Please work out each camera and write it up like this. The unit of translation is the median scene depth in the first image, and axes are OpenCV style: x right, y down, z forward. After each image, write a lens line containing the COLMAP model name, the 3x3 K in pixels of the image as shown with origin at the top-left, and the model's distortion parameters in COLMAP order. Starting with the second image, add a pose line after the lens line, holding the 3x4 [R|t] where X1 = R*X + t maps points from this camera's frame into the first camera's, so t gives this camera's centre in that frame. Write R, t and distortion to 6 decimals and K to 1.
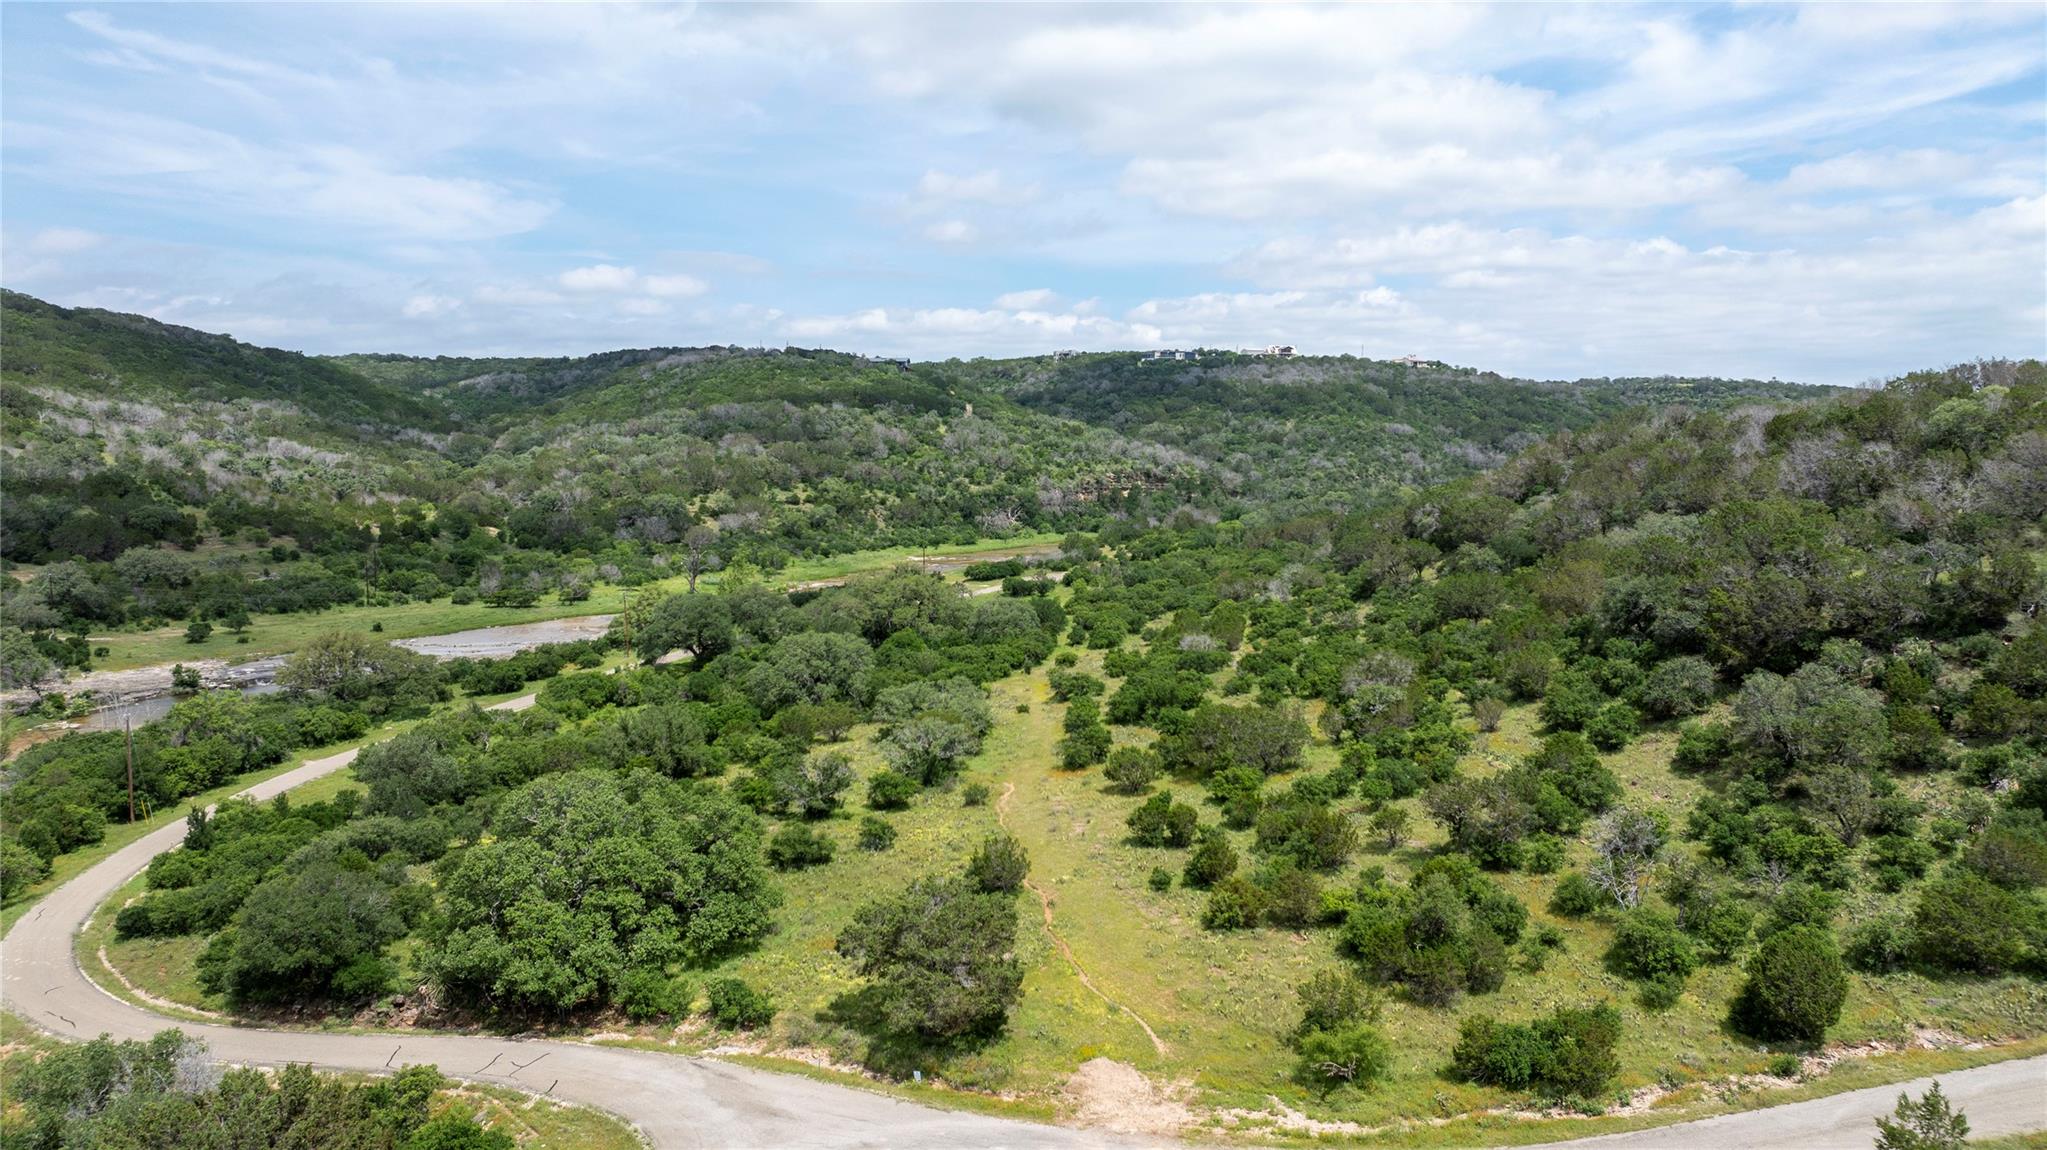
lens RADIAL K [[1443.4, 0, 1024.5], [0, 1443.4, 570.3], [0, 0, 1]] dist [-0.021705, 0.008310]
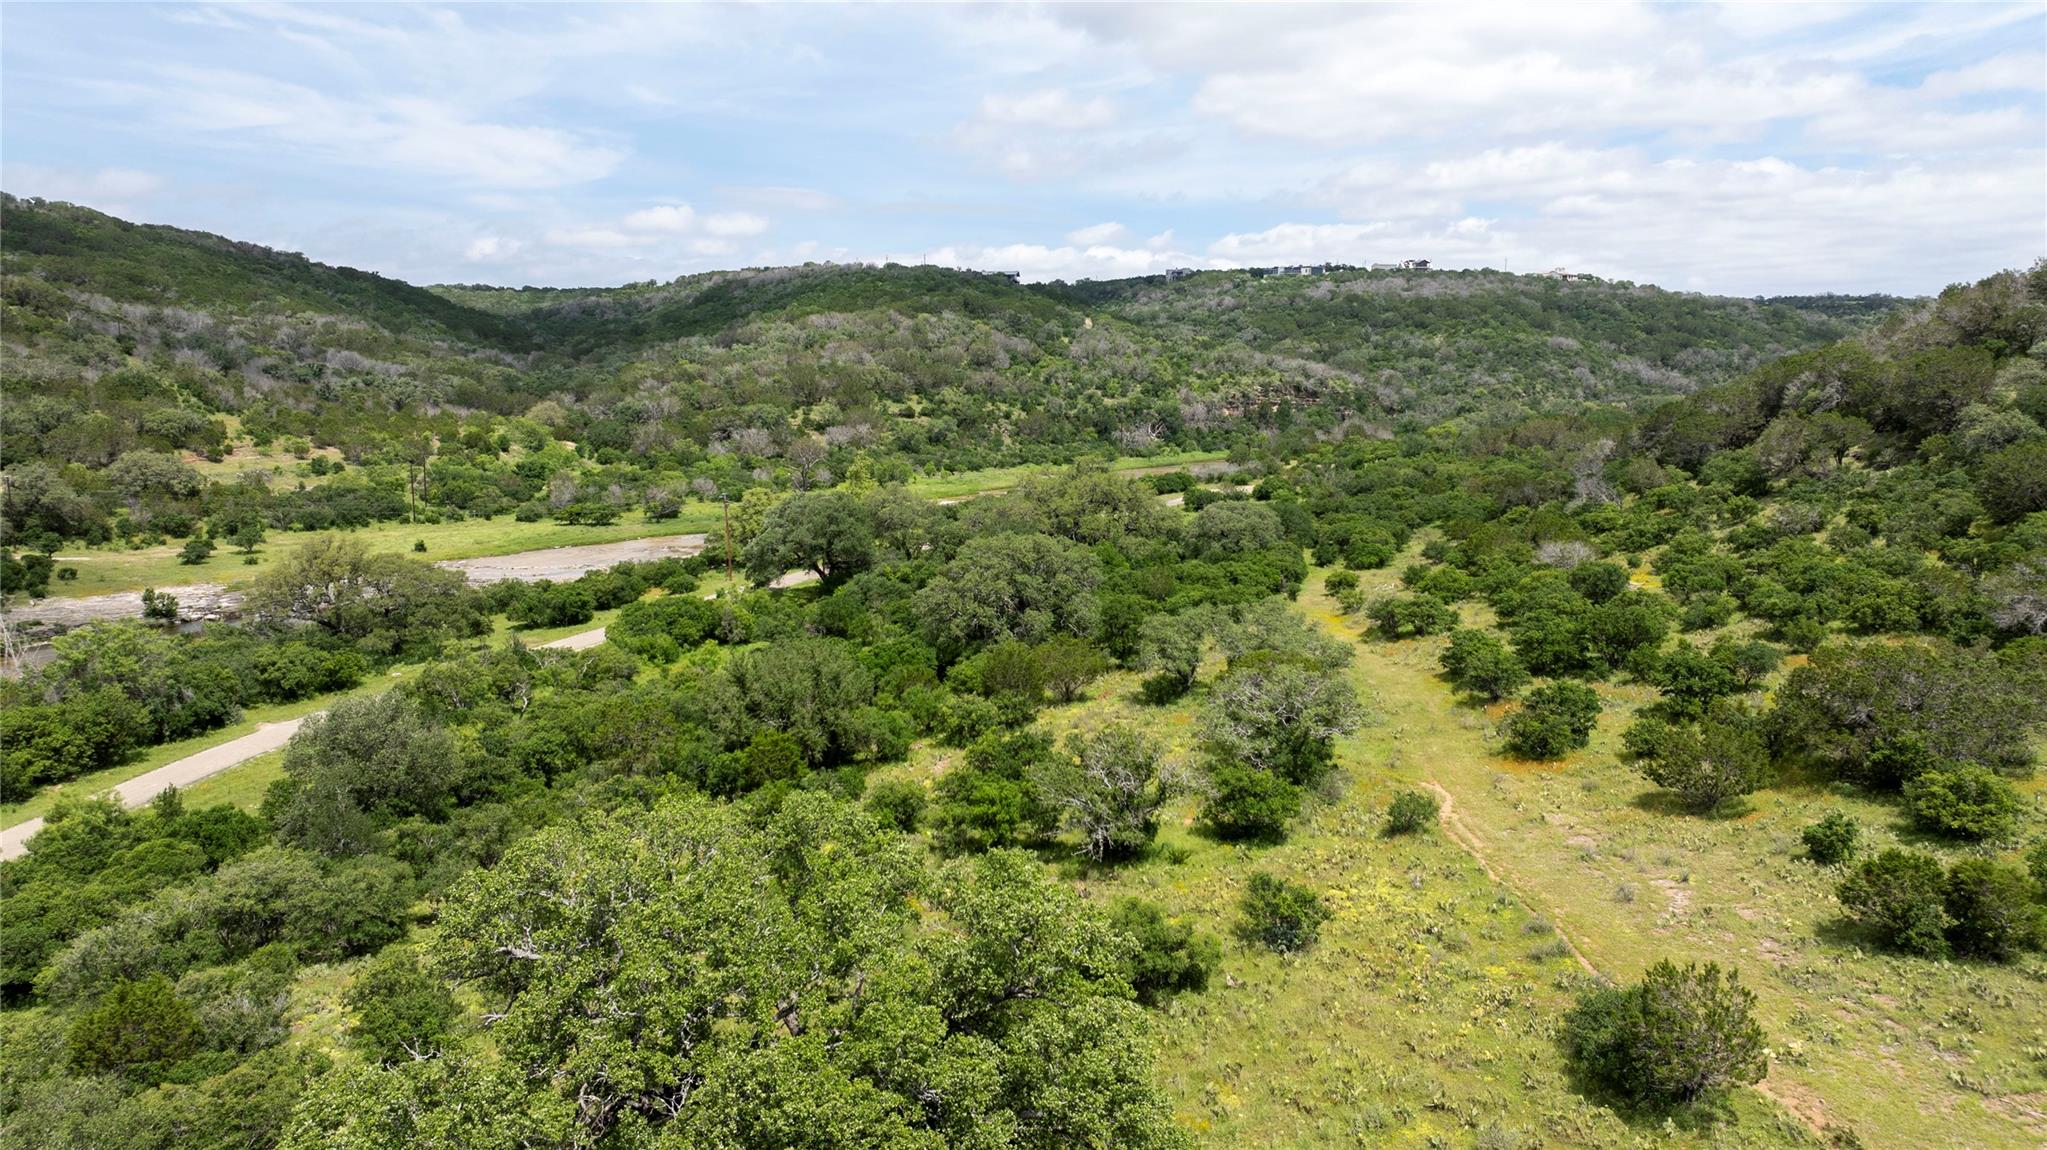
lens RADIAL K [[1443.4, 0, 1012.7], [0, 1443.4, 584.6], [0, 0, 1]] dist [-0.021705, 0.008310]
pose [[0.997749, 0.000969, -0.067049, -0.043098], [0.002353, 0.998774, 0.049445, 0.014265], [0.067015, -0.049491, 0.996524, 0.143440]]
